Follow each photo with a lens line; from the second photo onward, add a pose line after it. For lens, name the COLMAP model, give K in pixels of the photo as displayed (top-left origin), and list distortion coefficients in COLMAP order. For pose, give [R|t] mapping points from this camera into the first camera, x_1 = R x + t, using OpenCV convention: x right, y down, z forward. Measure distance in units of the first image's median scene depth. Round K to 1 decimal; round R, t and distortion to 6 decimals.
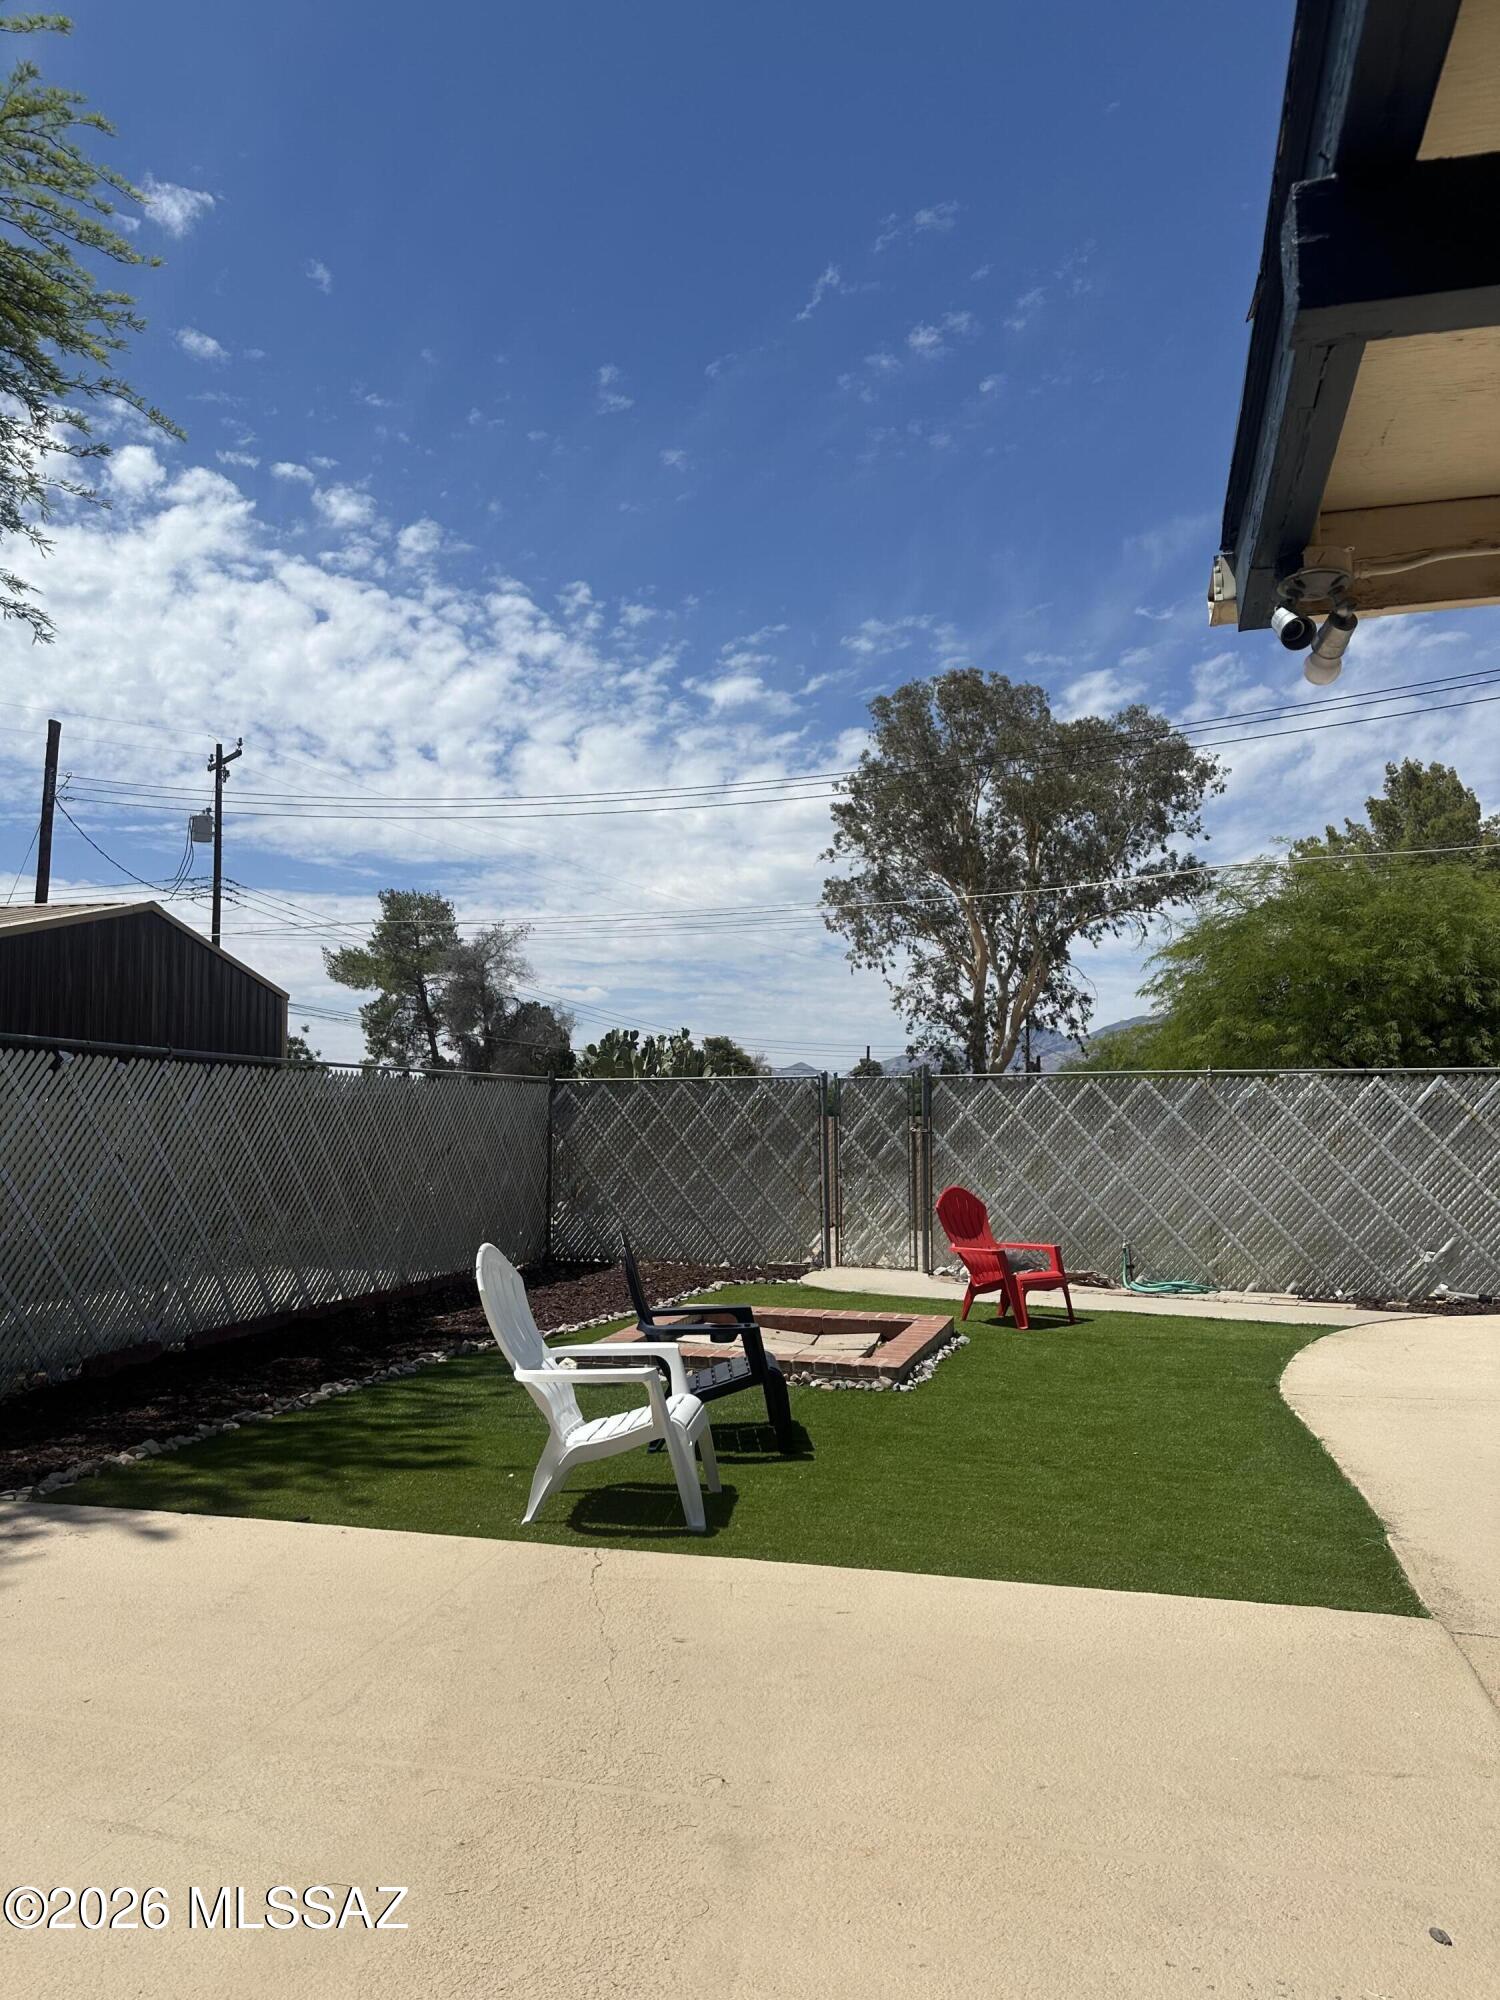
lens RADIAL K [[1400.5, 0, 740.0], [0, 1400.5, 1013.8], [0, 0, 1]] dist [0.018872, -0.030035]
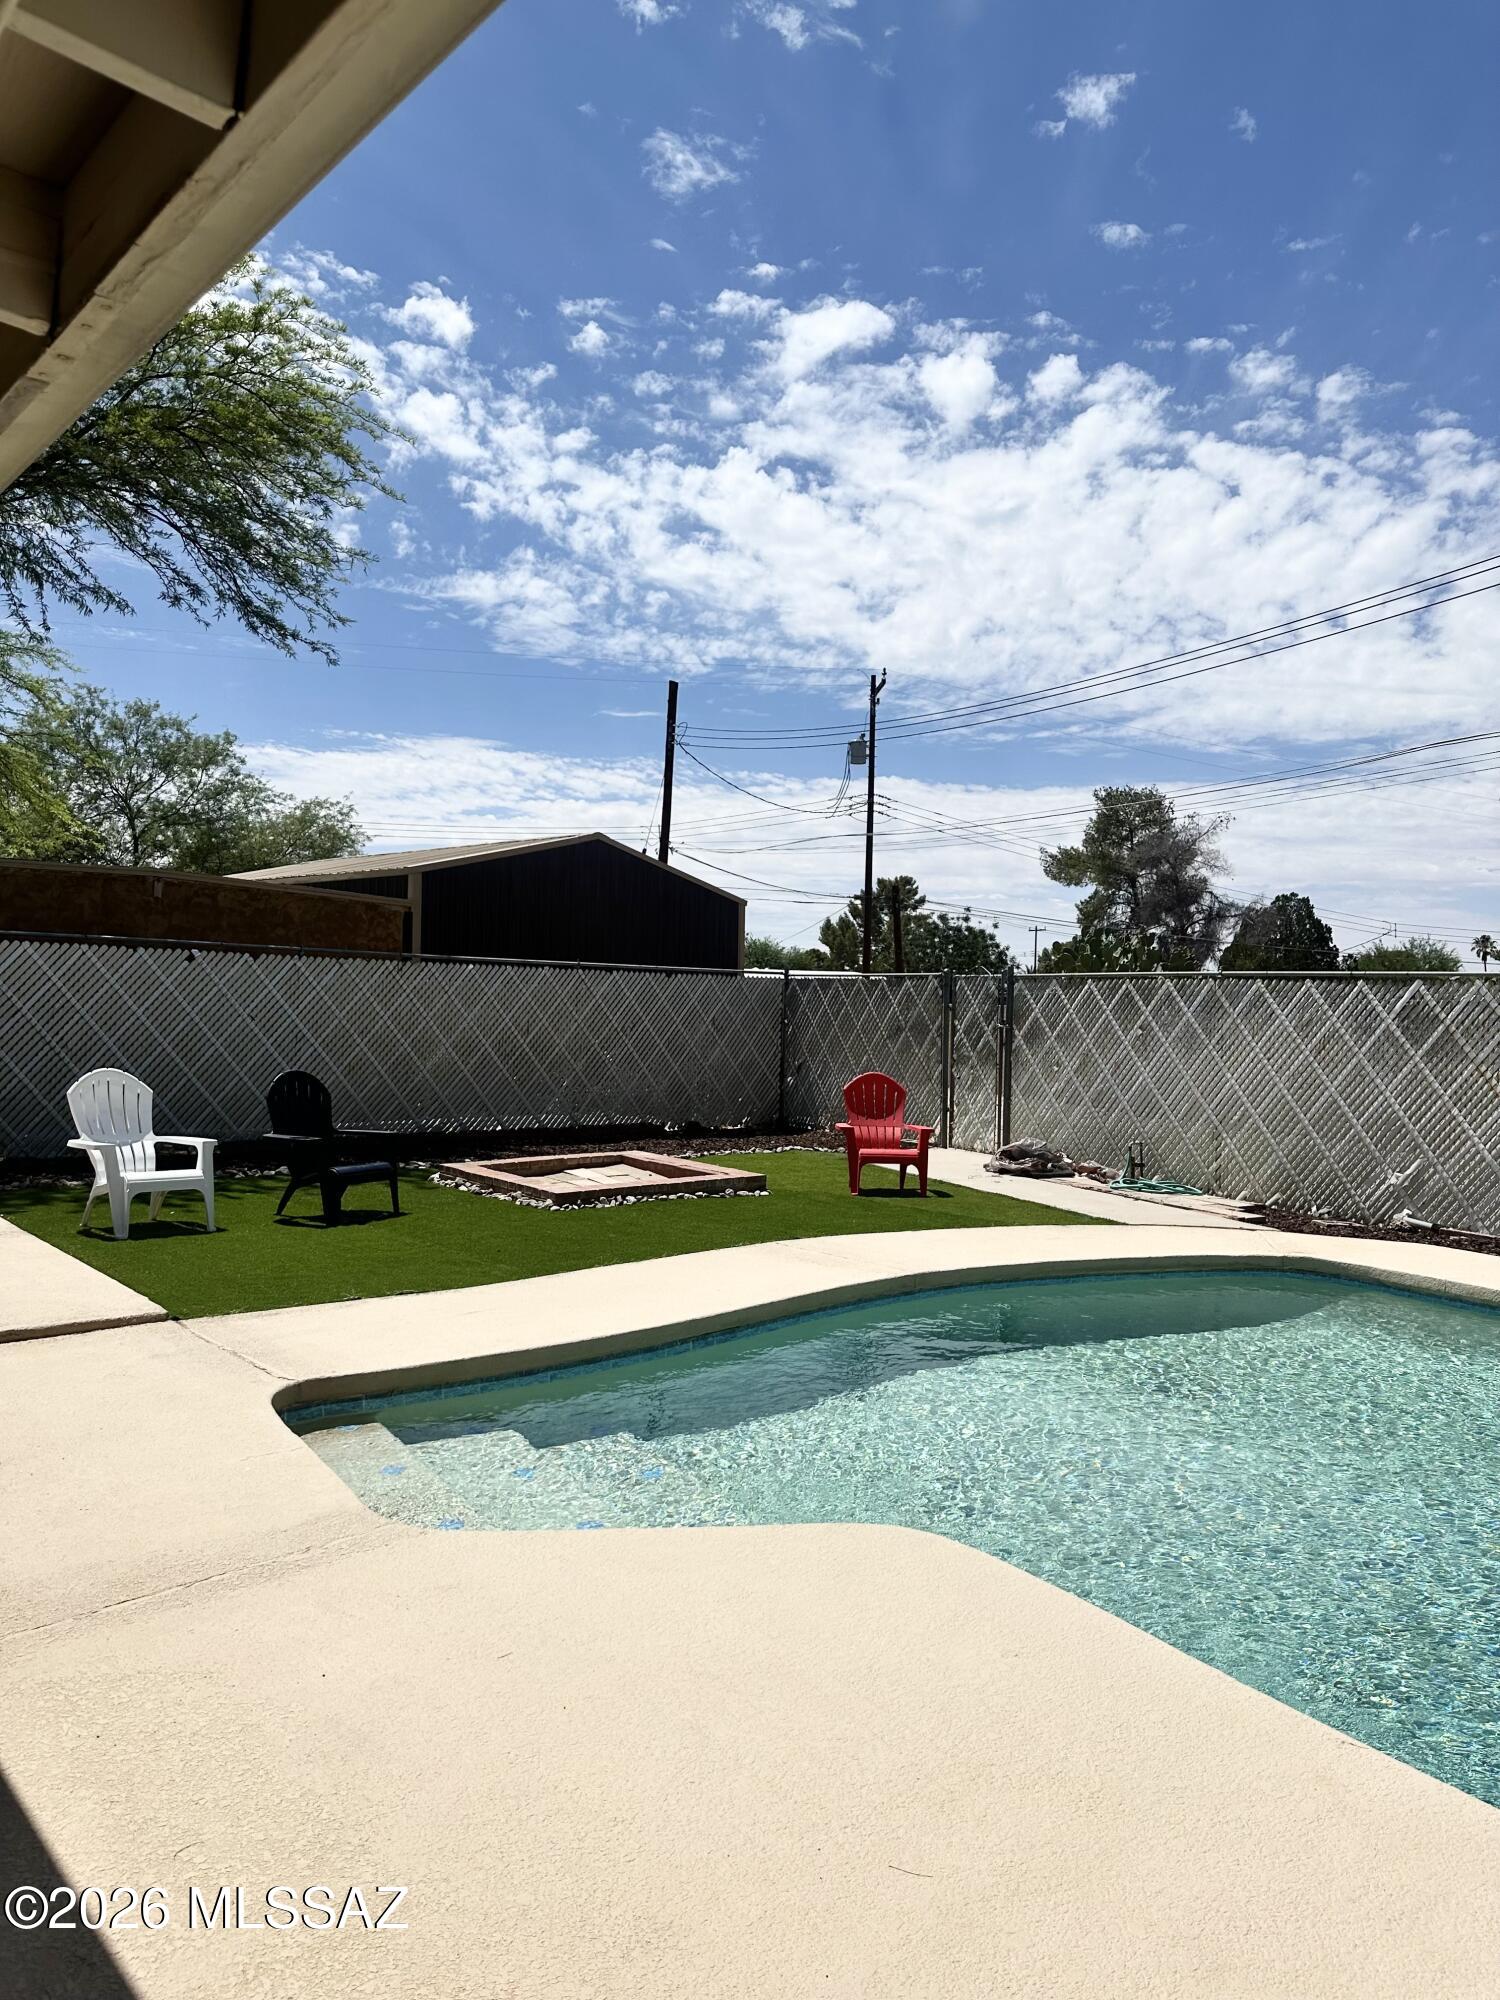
lens RADIAL K [[1400.5, 0, 746.4], [0, 1400.5, 996.9], [0, 0, 1]] dist [0.018872, -0.030035]
pose [[0.813375, 0.017270, -0.581483, 0.184513], [0.020691, 0.998068, 0.058585, -0.001726], [0.581372, -0.059683, 0.811446, 0.006856]]
